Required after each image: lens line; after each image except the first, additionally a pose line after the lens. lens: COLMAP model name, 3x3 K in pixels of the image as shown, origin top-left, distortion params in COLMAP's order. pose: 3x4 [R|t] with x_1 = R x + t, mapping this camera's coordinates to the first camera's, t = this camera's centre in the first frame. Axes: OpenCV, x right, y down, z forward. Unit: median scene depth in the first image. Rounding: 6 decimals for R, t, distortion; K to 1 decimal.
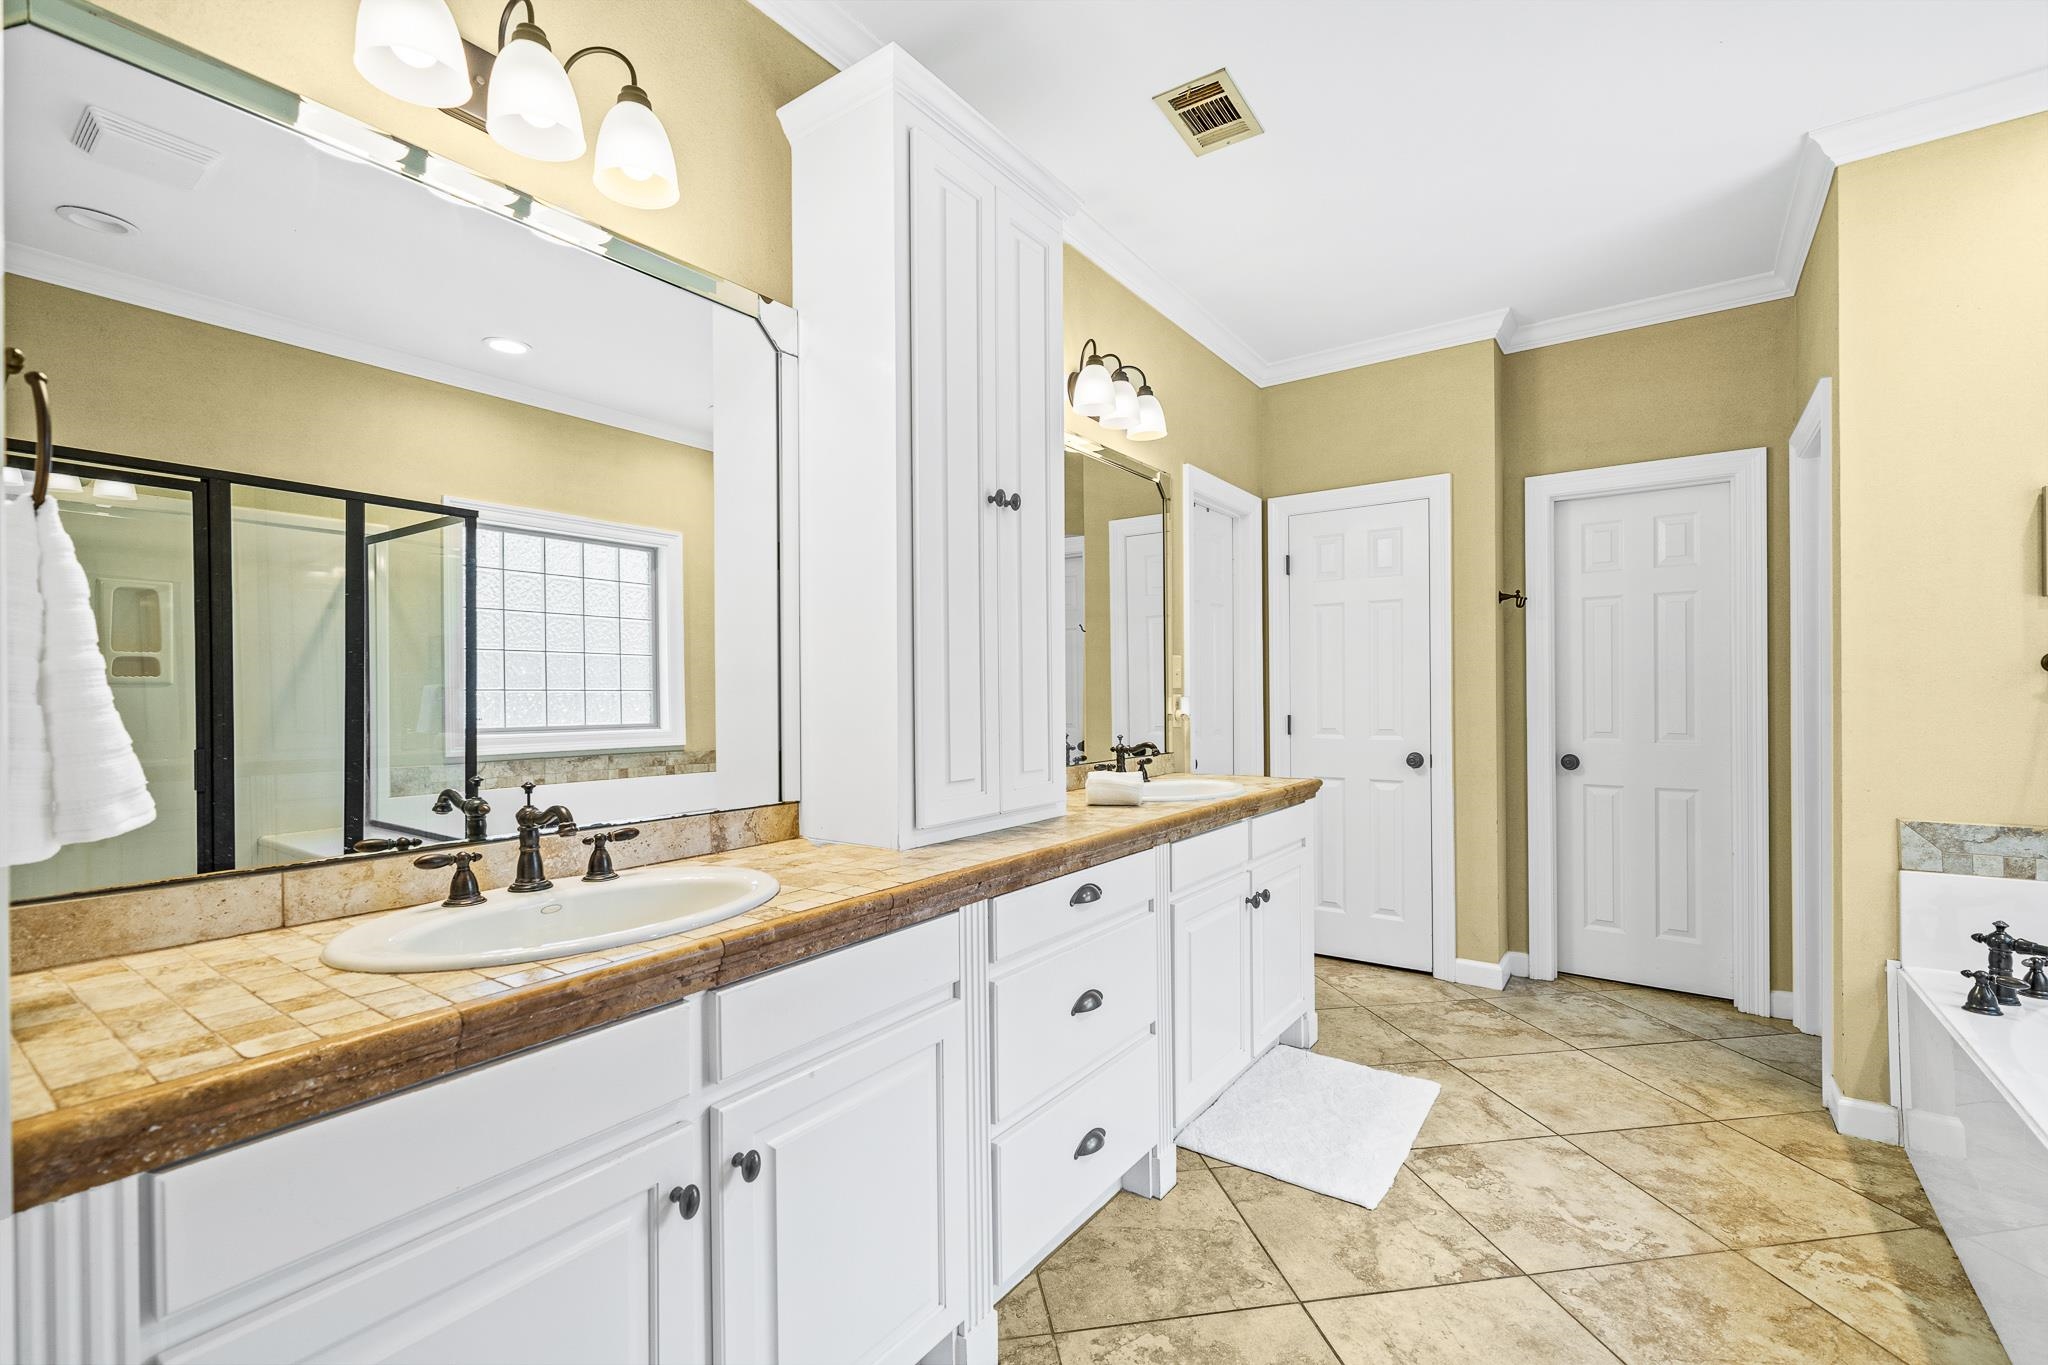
lens RADIAL K [[890.8, 0, 1027.1], [0, 890.8, 693.6], [0, 0, 1]] dist [0.001365, 0.000357]
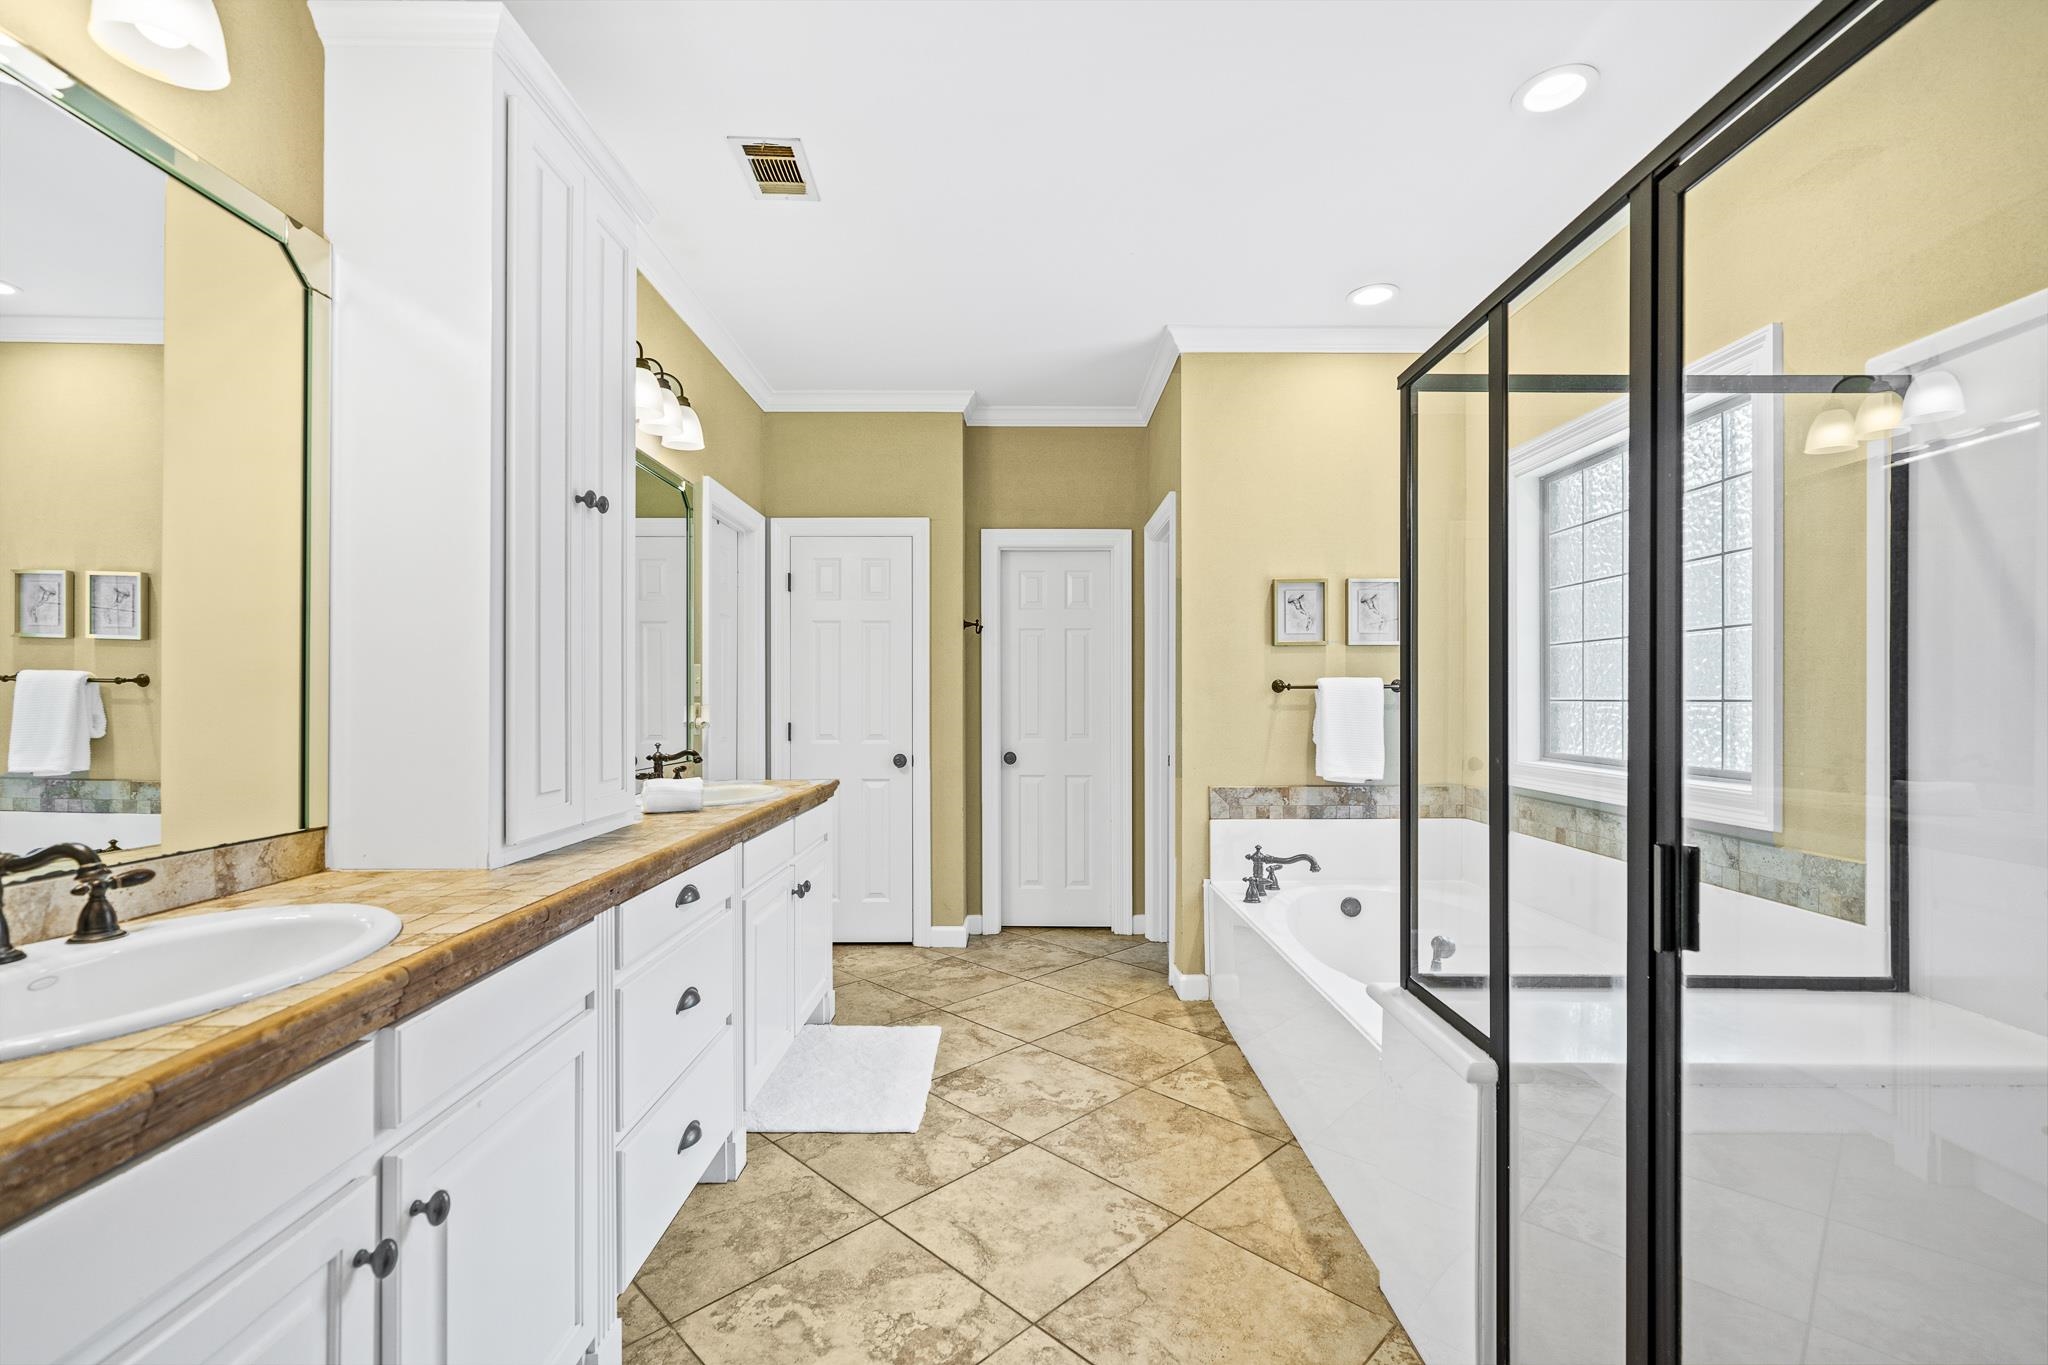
lens RADIAL K [[890.8, 0, 1033.0], [0, 890.8, 691.9], [0, 0, 1]] dist [0.001365, 0.000357]
pose [[0.805932, 0.012685, 0.591872, -0.205762], [-0.005321, 0.999885, -0.014184, 0.001884], [-0.591984, 0.008282, 0.805907, -0.066310]]
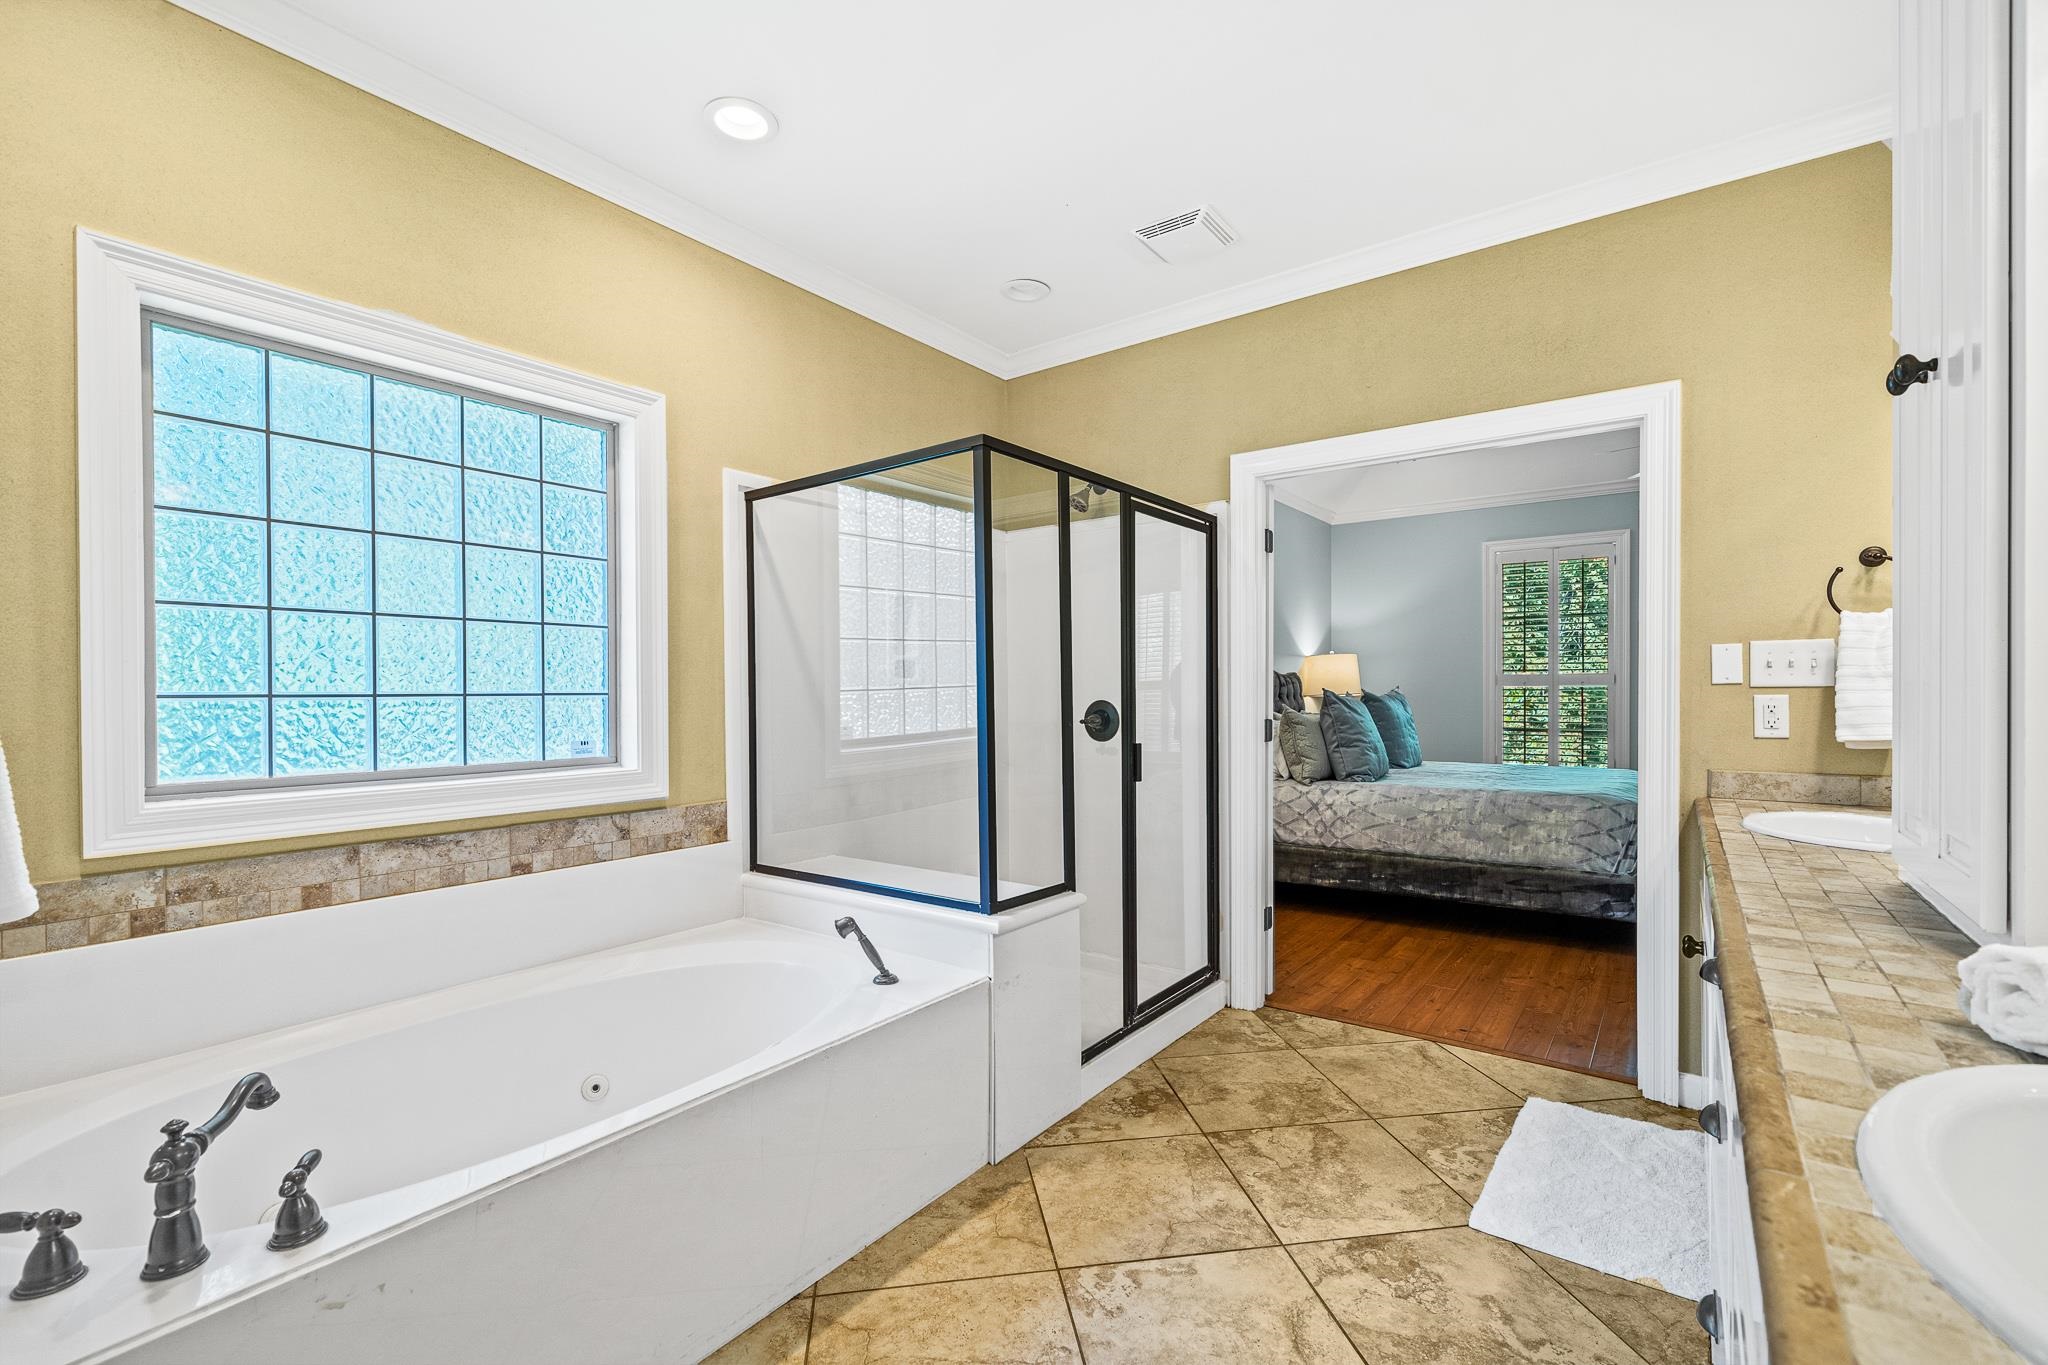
lens RADIAL K [[890.8, 0, 1010.4], [0, 890.8, 690.1], [0, 0, 1]] dist [0.001365, 0.000357]
pose [[-0.999608, 0.008389, 0.026706, 0.604901], [0.008487, 0.999958, 0.003536, -0.014488], [-0.026675, 0.003762, -0.999637, 1.668655]]
